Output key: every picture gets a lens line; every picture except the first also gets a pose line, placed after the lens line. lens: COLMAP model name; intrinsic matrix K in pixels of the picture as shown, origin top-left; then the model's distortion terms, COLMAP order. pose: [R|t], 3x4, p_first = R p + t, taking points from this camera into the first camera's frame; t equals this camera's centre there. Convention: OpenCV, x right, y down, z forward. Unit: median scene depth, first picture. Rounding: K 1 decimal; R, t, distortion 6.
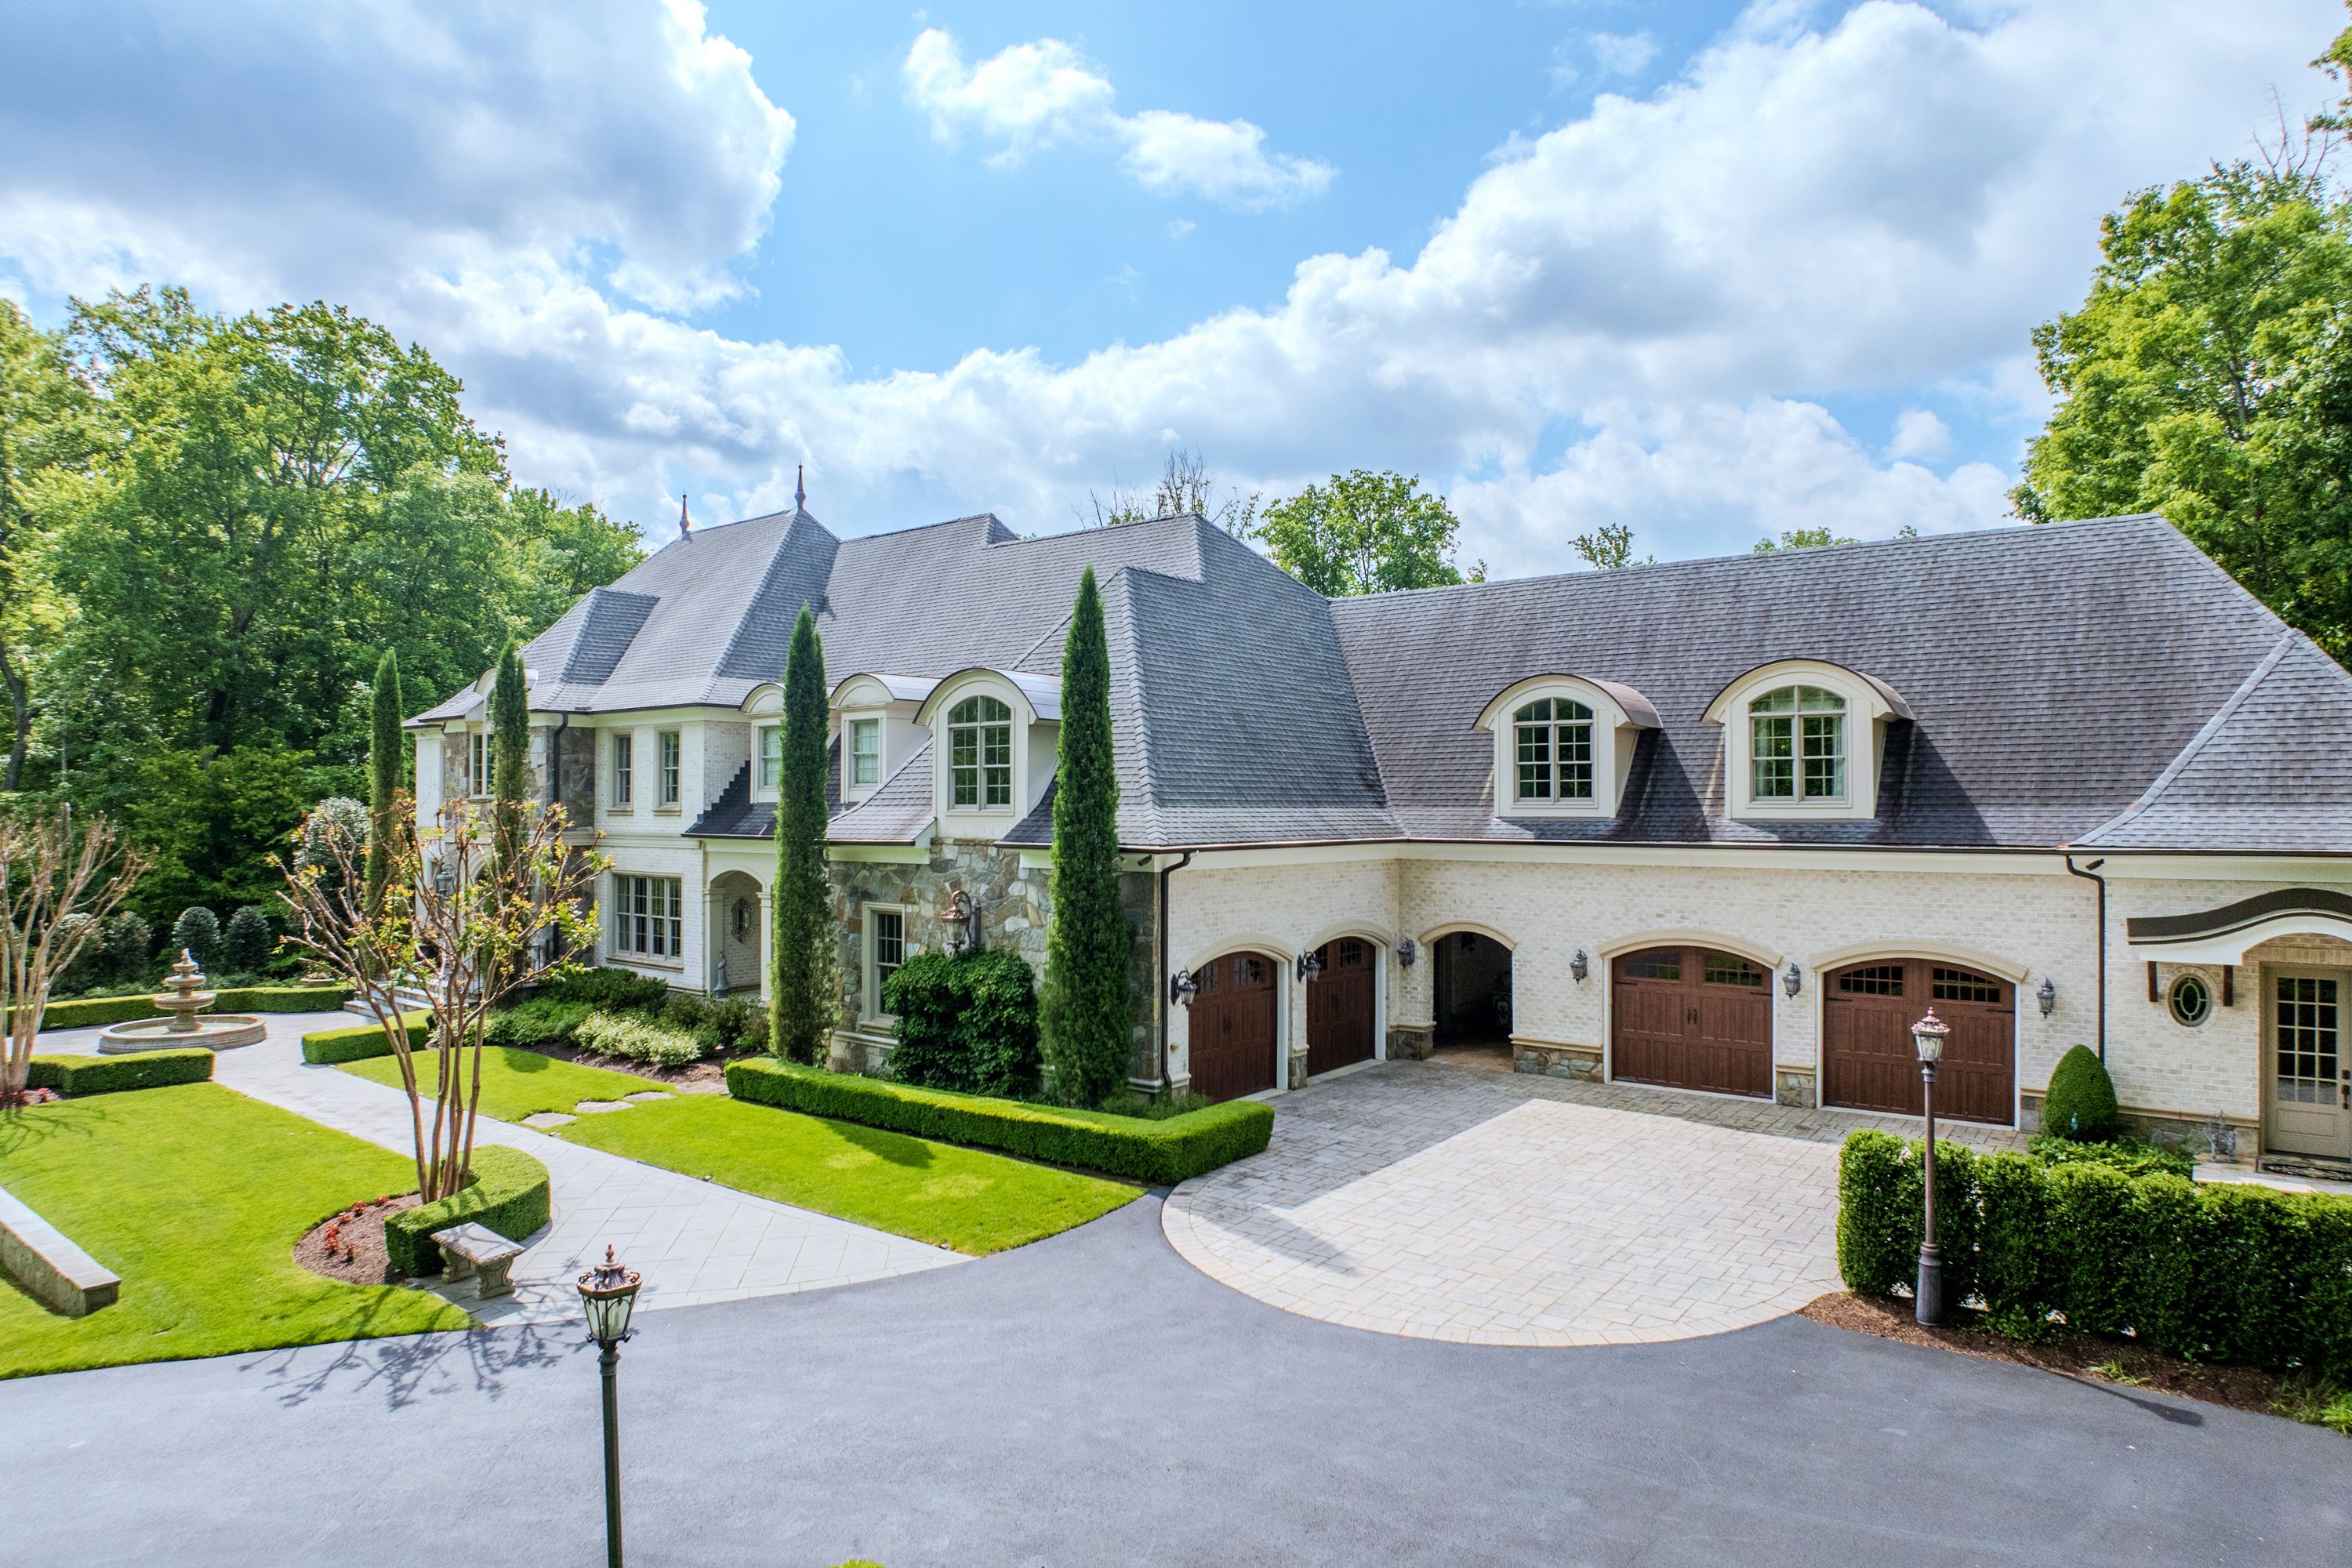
lens RADIAL K [[1388.1, 0, 1163.8], [0, 1388.1, 793.3], [0, 0, 1]] dist [-0.048365, -0.000085]
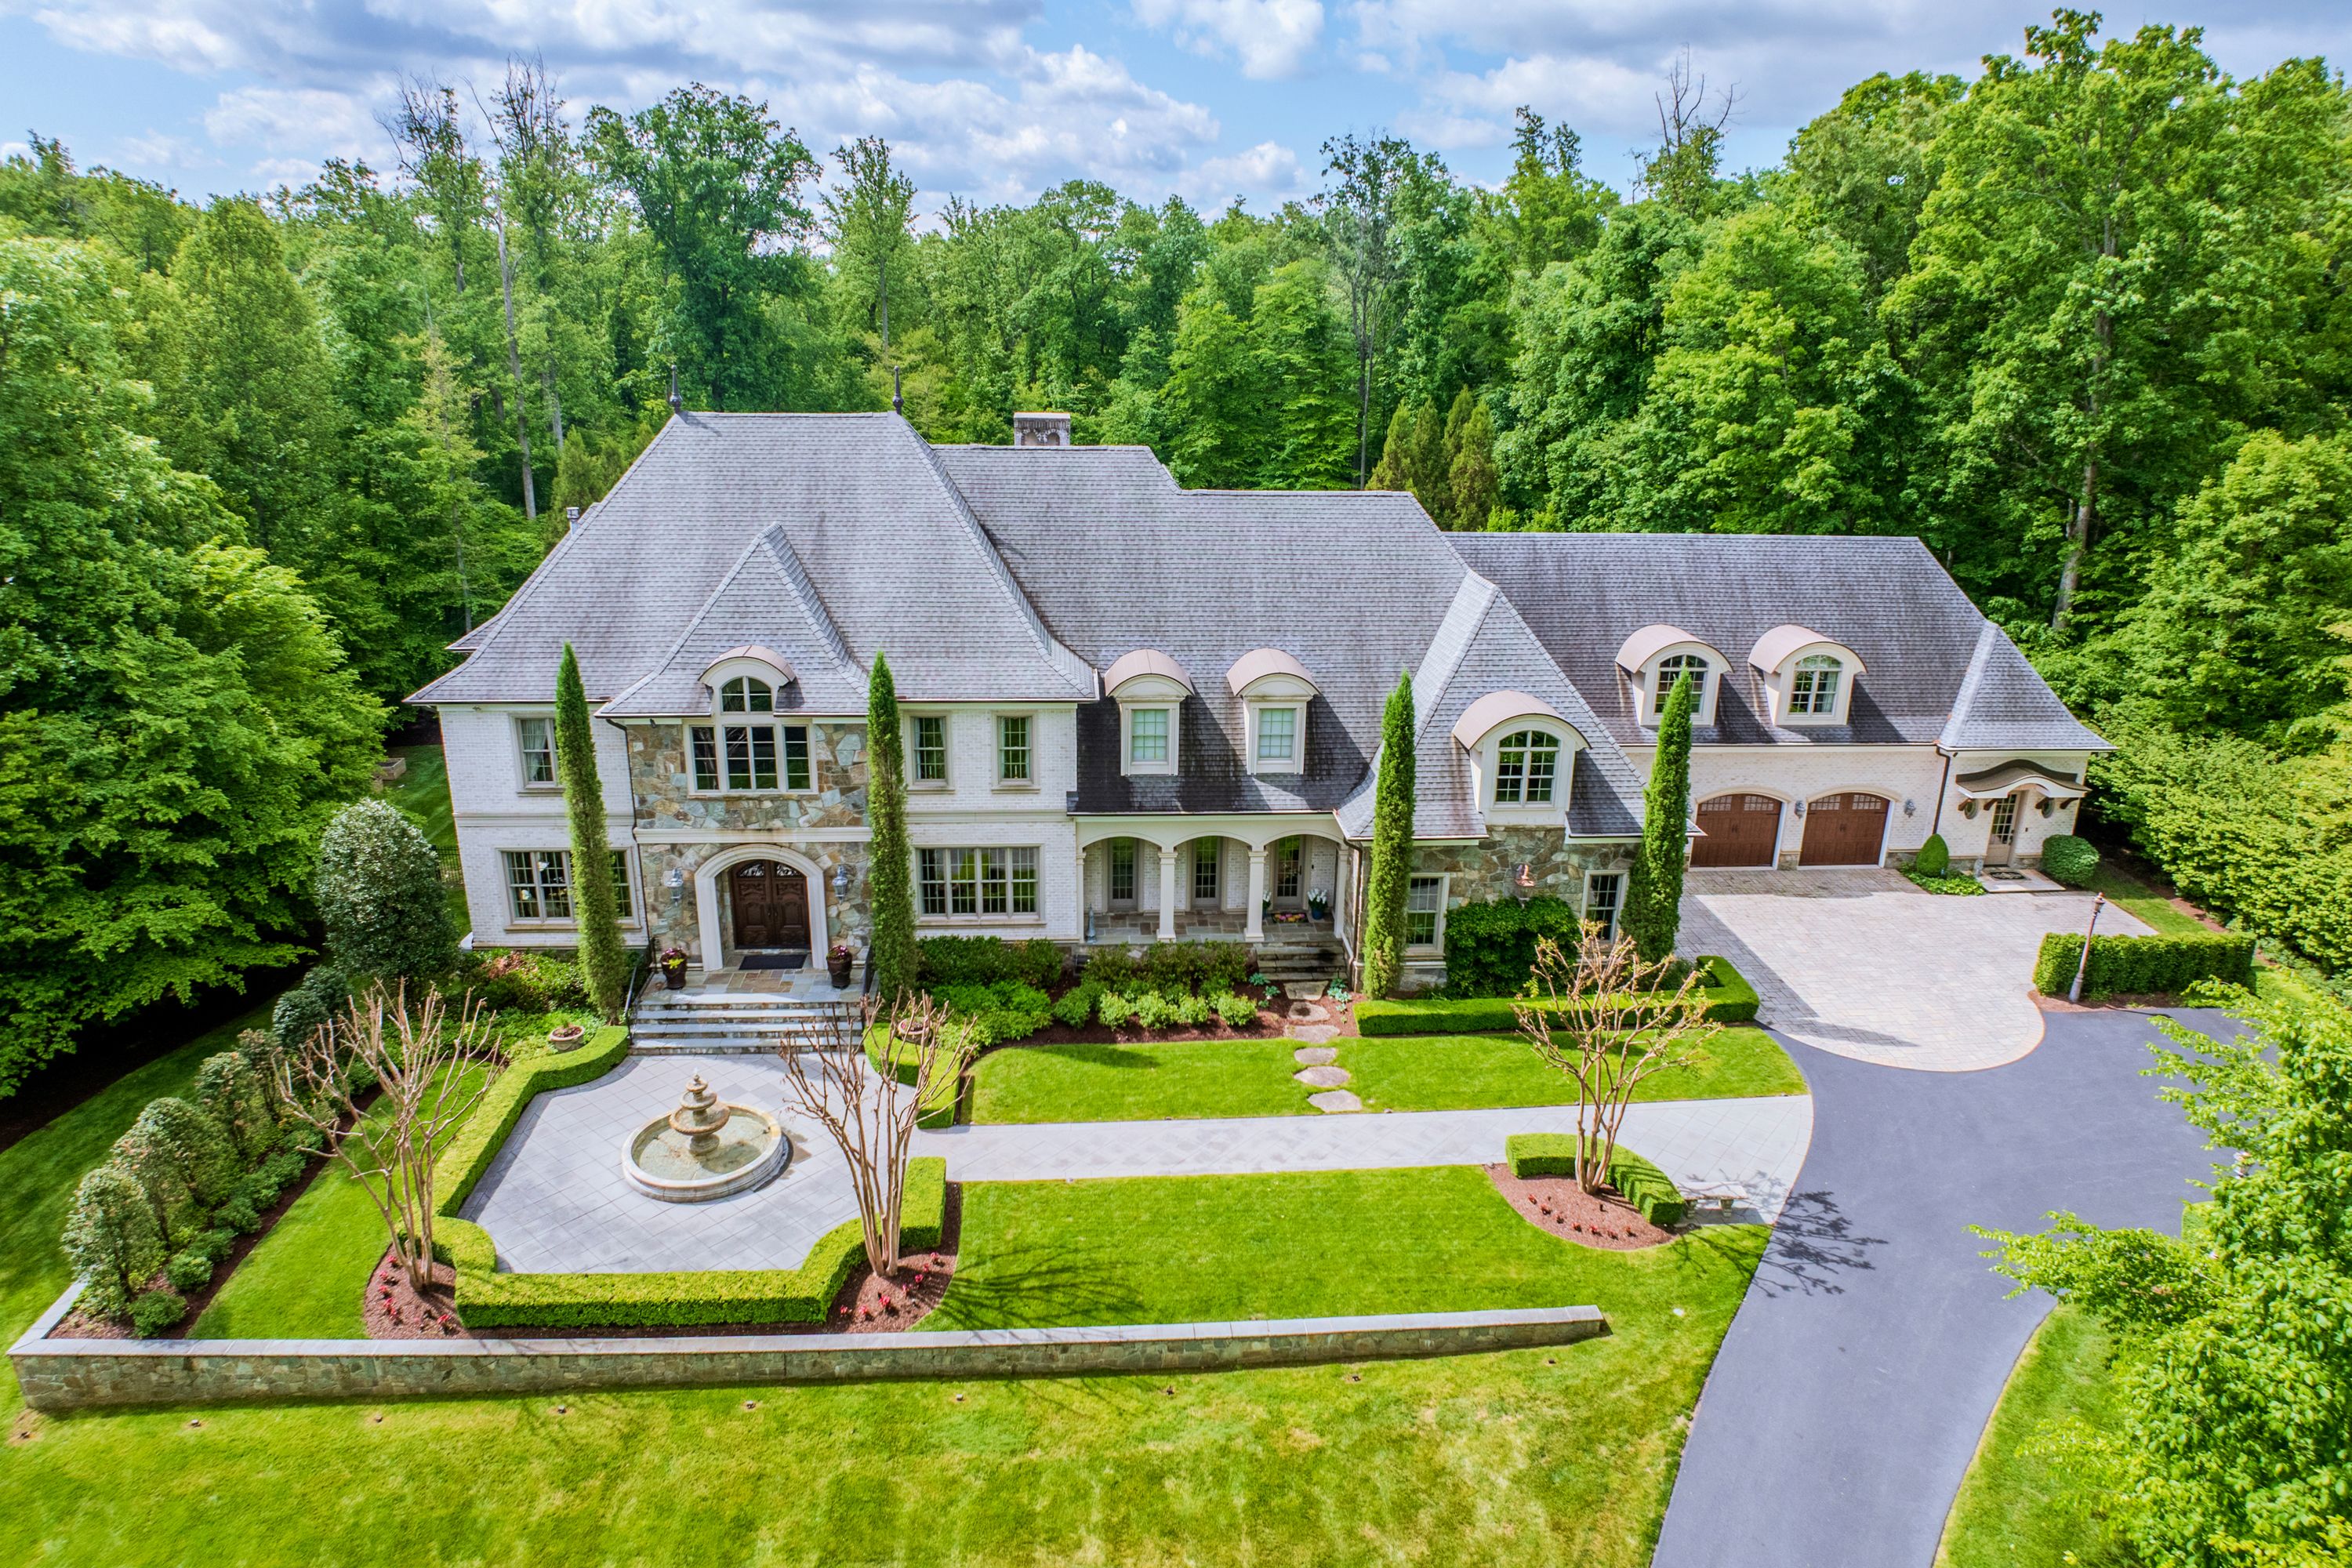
lens RADIAL K [[1450.2, 0, 1168.9], [0, 1450.2, 778.9], [0, 0, 1]] dist [-0.063181, -0.001225]
pose [[0.736479, -0.200114, 0.646183, -1.304834], [-0.022078, 0.947623, 0.318629, -0.462599], [-0.676100, -0.248930, 0.693486, 0.202957]]
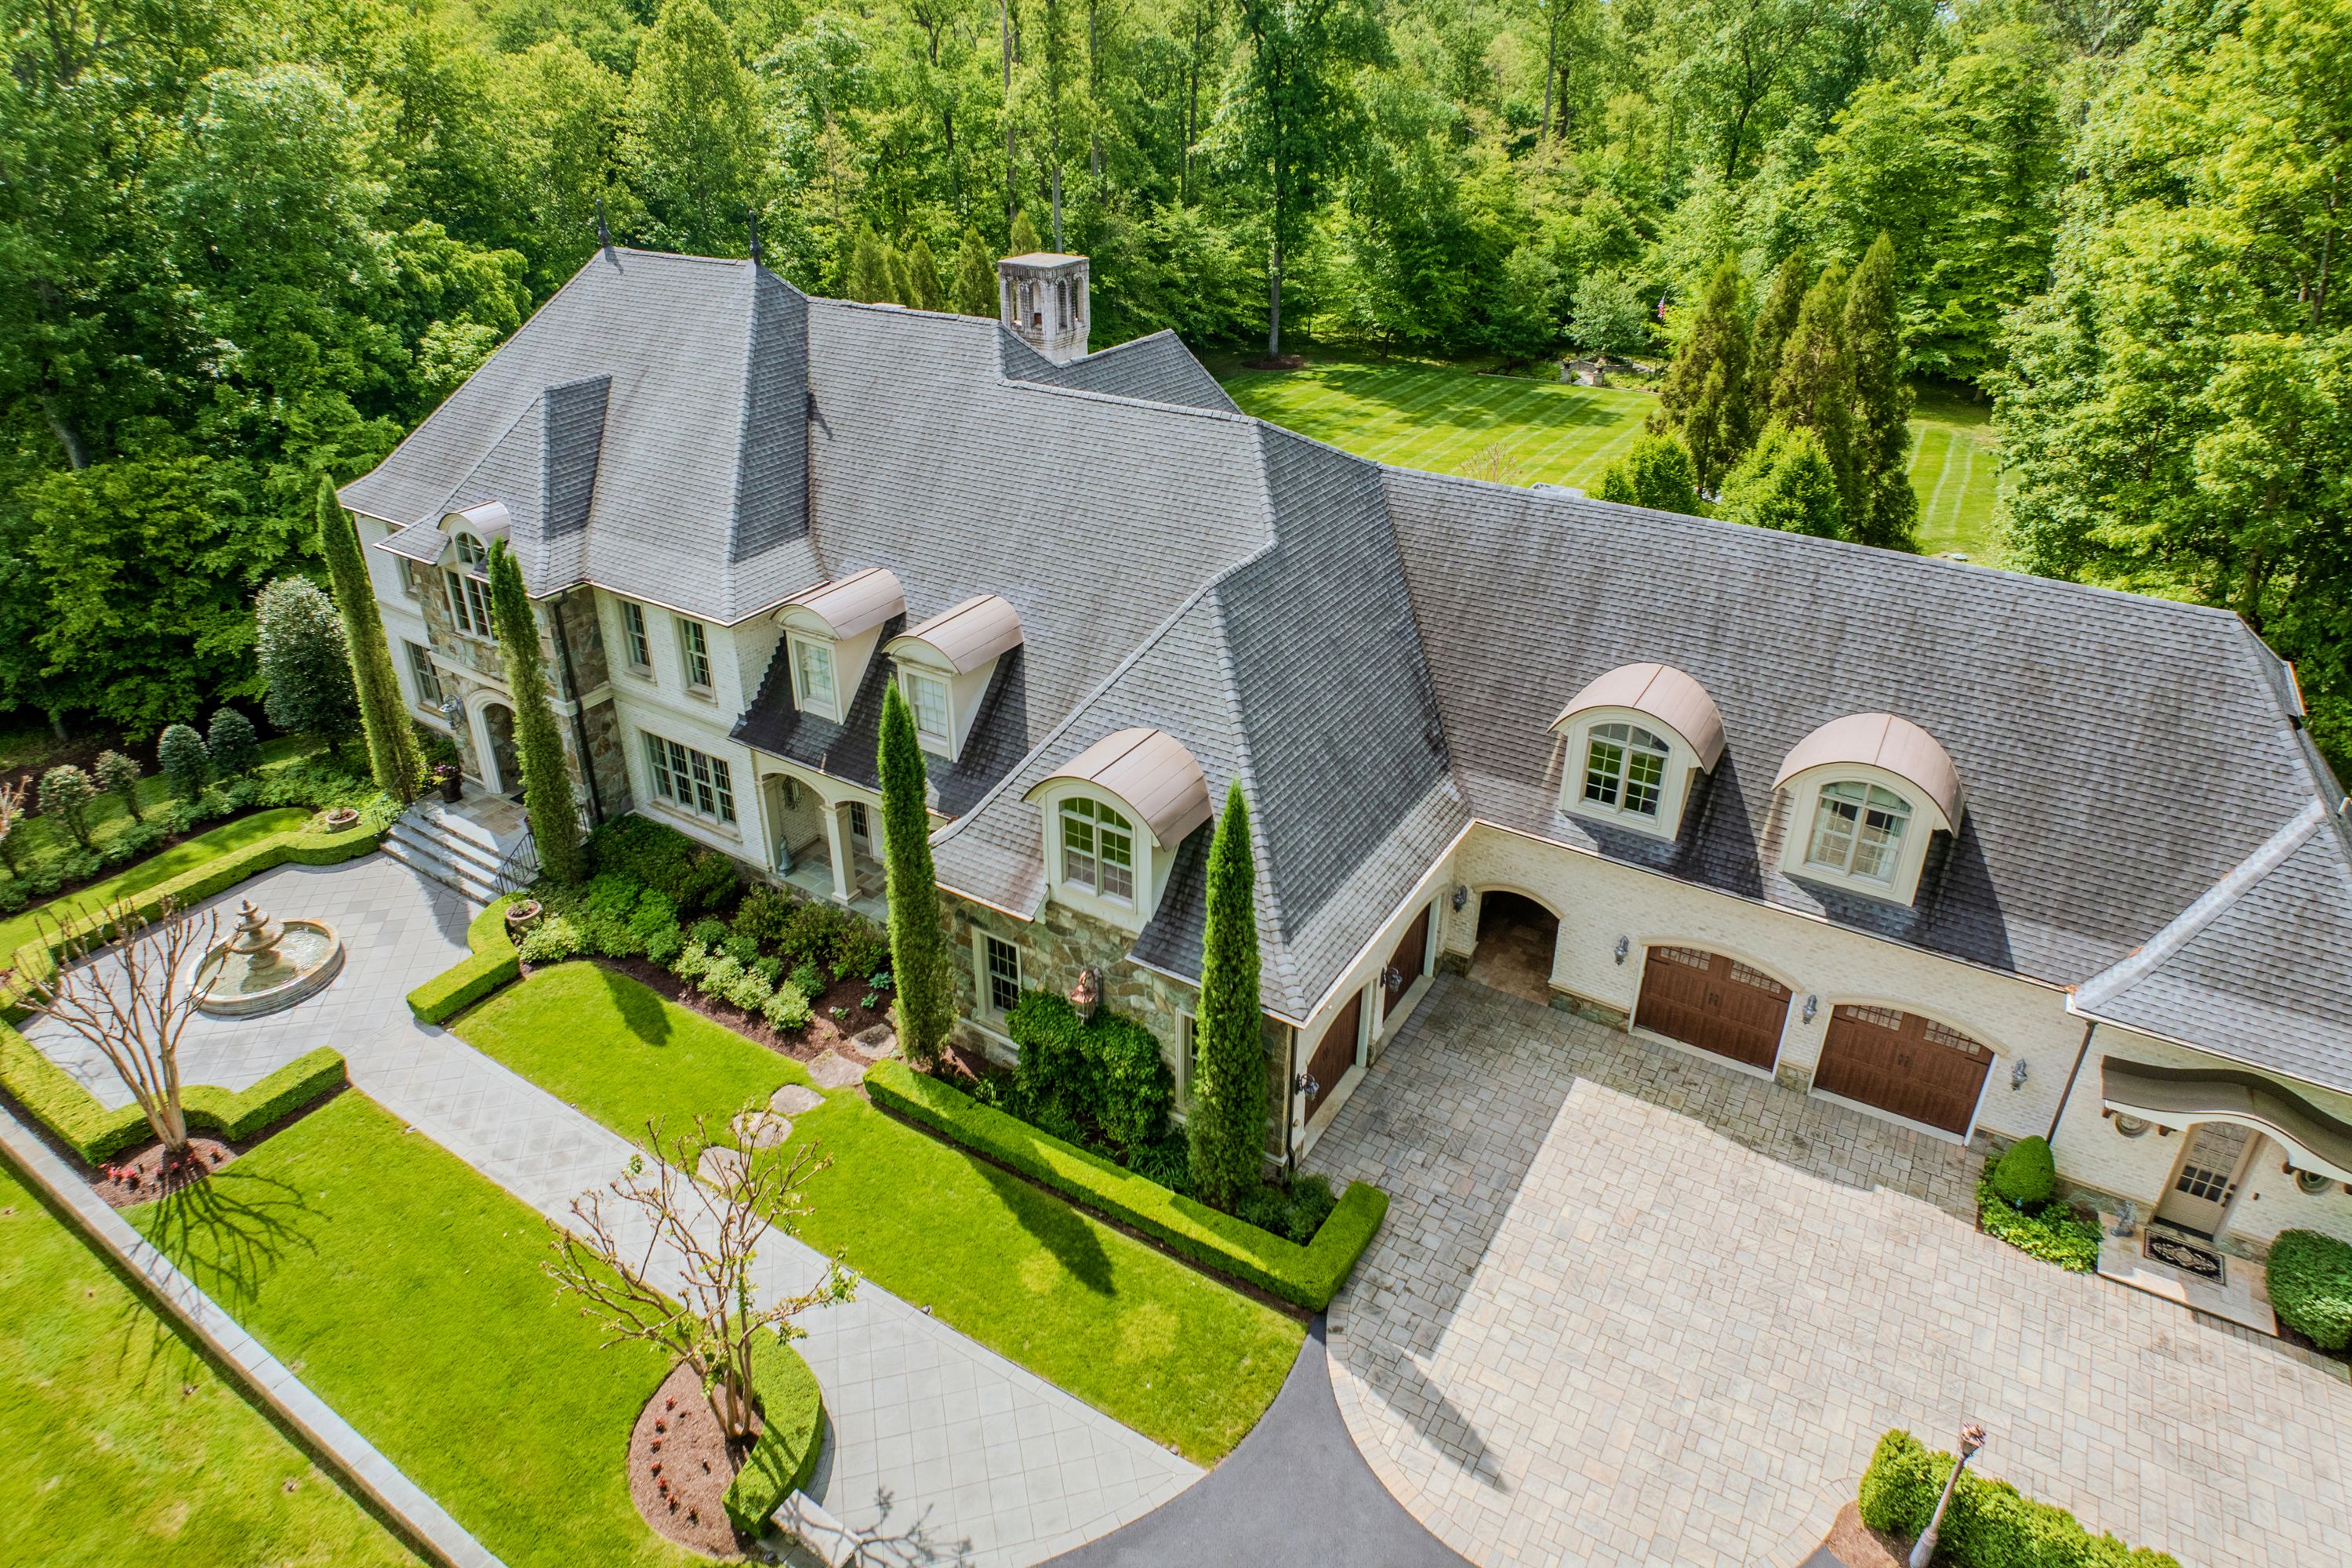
lens RADIAL K [[1380.4, 0, 1165.8], [0, 1380.4, 708.6], [0, 0, 1]] dist [-0.051656, 0.000102]
pose [[0.994265, -0.048461, 0.095338, -0.165498], [0.000192, 0.892254, 0.451534, -0.551683], [-0.106947, -0.448926, 0.887146, 0.131535]]
